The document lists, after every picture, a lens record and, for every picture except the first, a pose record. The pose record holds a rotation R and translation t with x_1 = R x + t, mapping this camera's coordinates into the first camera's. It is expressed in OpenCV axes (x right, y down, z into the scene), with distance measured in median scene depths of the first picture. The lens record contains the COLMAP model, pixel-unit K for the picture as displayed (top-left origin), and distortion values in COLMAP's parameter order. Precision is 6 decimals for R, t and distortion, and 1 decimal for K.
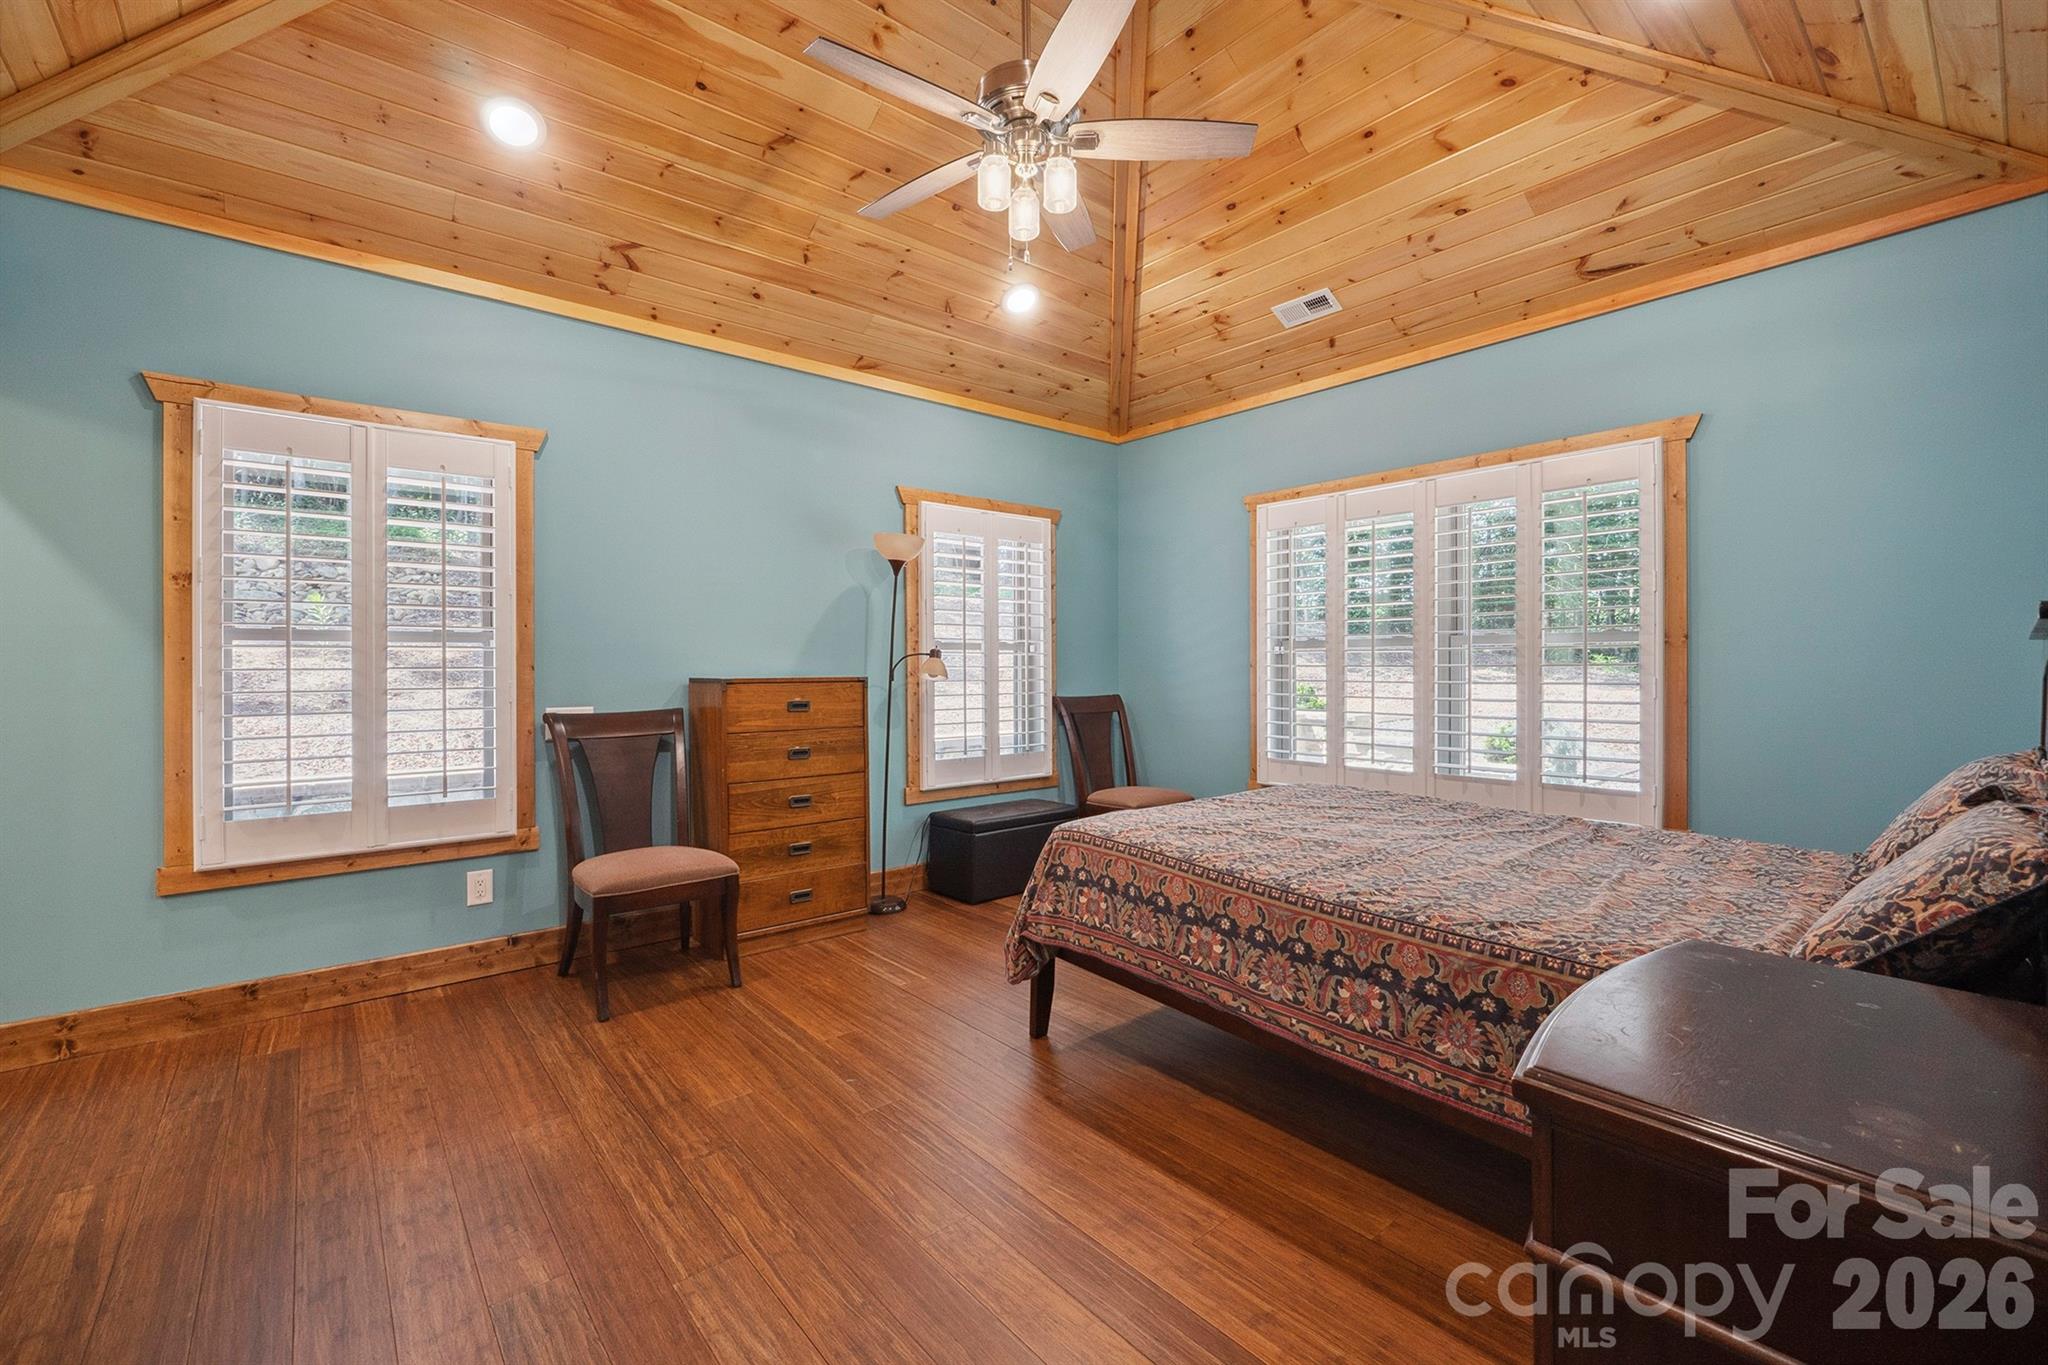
lens RADIAL K [[866.0, 0, 1028.7], [0, 866.0, 671.9], [0, 0, 1]] dist [-0.005975, -0.000324]
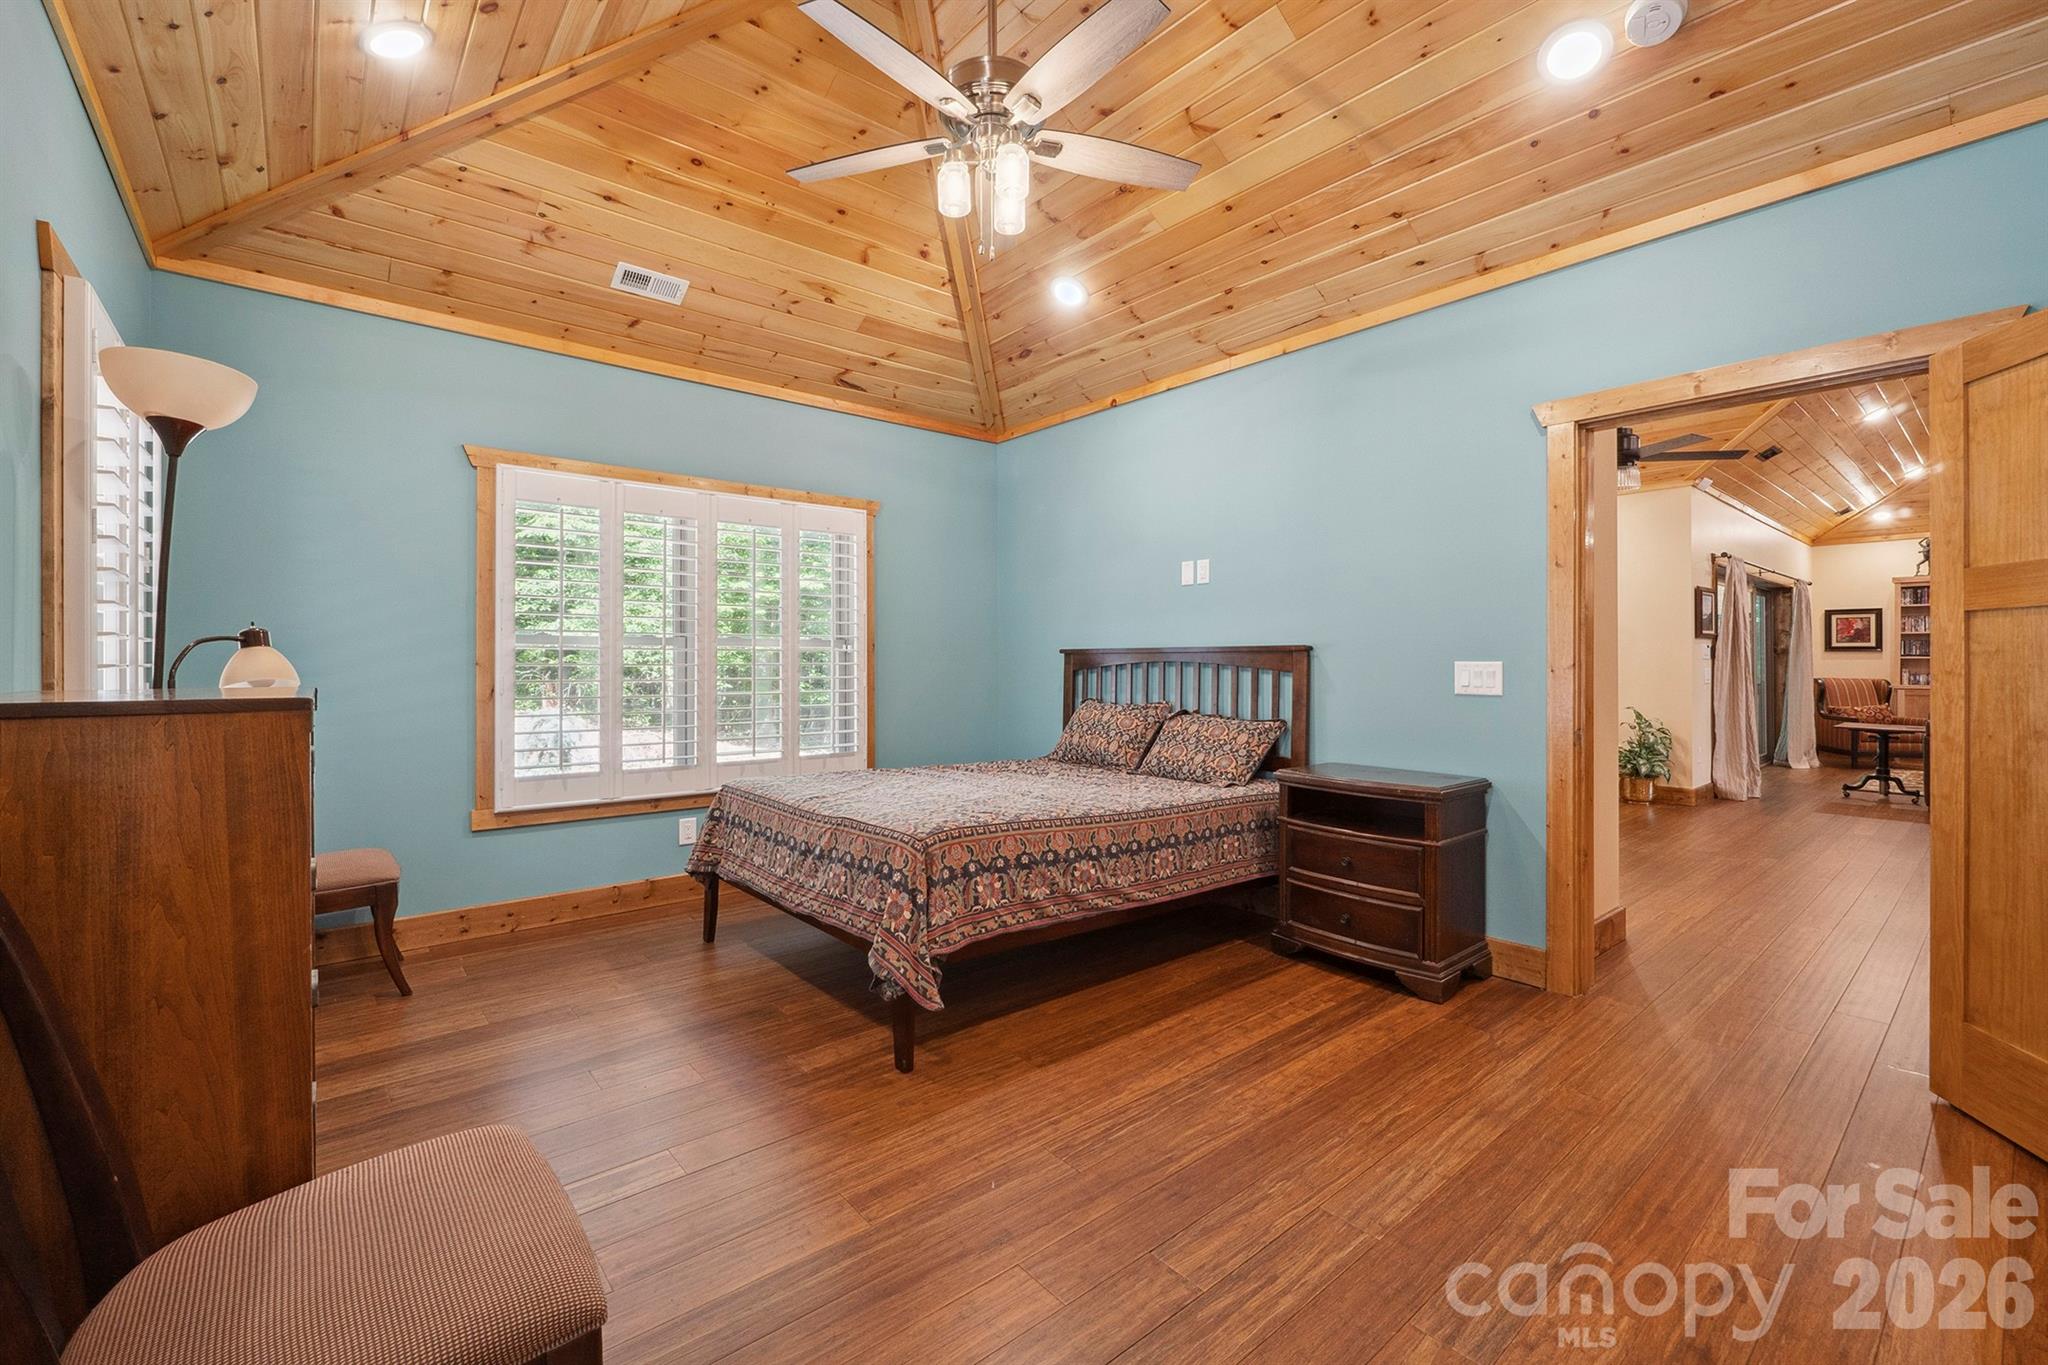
lens RADIAL K [[866.0, 0, 1022.9], [0, 866.0, 667.1], [0, 0, 1]] dist [-0.005975, -0.000324]
pose [[-0.007312, -0.001344, 0.999972, -0.793193], [0.006603, 0.999977, 0.001392, -0.003650], [-0.999951, 0.006613, -0.007303, 0.773319]]
